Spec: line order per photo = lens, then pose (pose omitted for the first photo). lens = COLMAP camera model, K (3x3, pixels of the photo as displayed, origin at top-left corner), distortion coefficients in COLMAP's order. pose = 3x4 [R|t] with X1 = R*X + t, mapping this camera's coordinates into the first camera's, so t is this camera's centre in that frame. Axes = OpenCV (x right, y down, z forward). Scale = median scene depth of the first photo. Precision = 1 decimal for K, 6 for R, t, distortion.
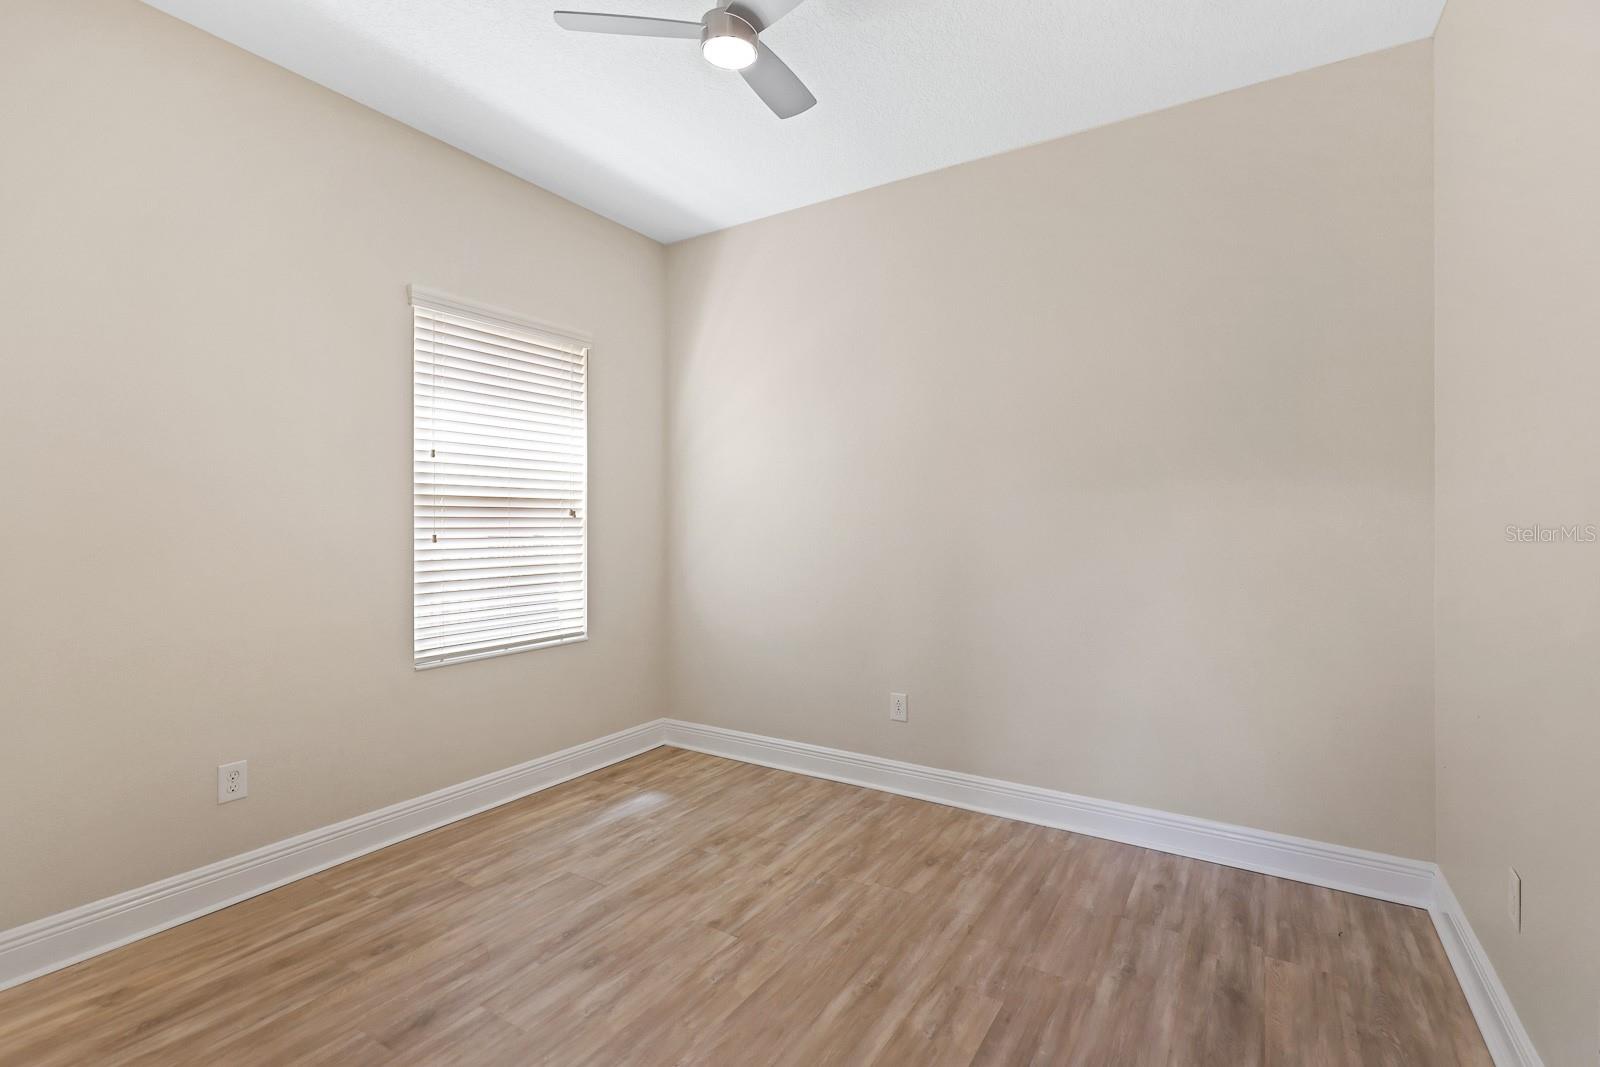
lens RADIAL K [[724.6, 0, 797.4], [0, 724.6, 526.7], [0, 0, 1]] dist [-0.002964, 0.000597]
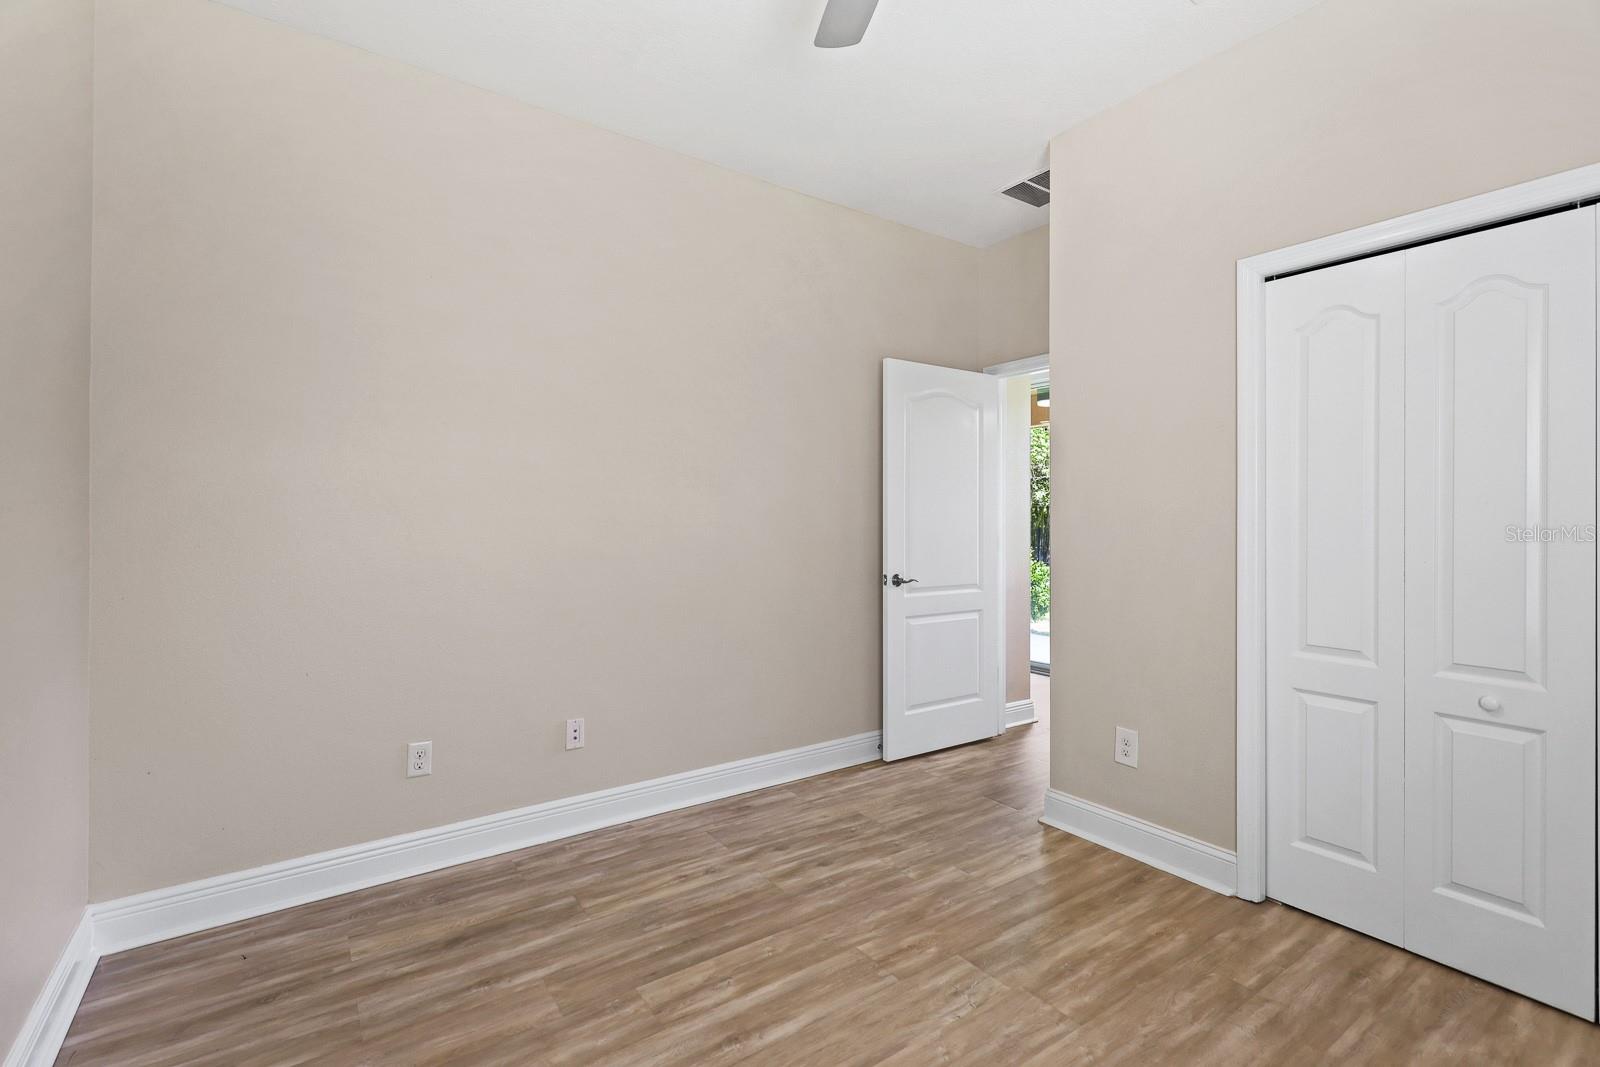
lens RADIAL K [[724.6, 0, 794.7], [0, 724.6, 530.7], [0, 0, 1]] dist [-0.002964, 0.000597]
pose [[-0.923552, -0.005164, 0.383439, -0.309985], [-0.000772, 0.999932, 0.011608, -0.002460], [-0.383473, 0.010425, -0.923493, 1.835201]]
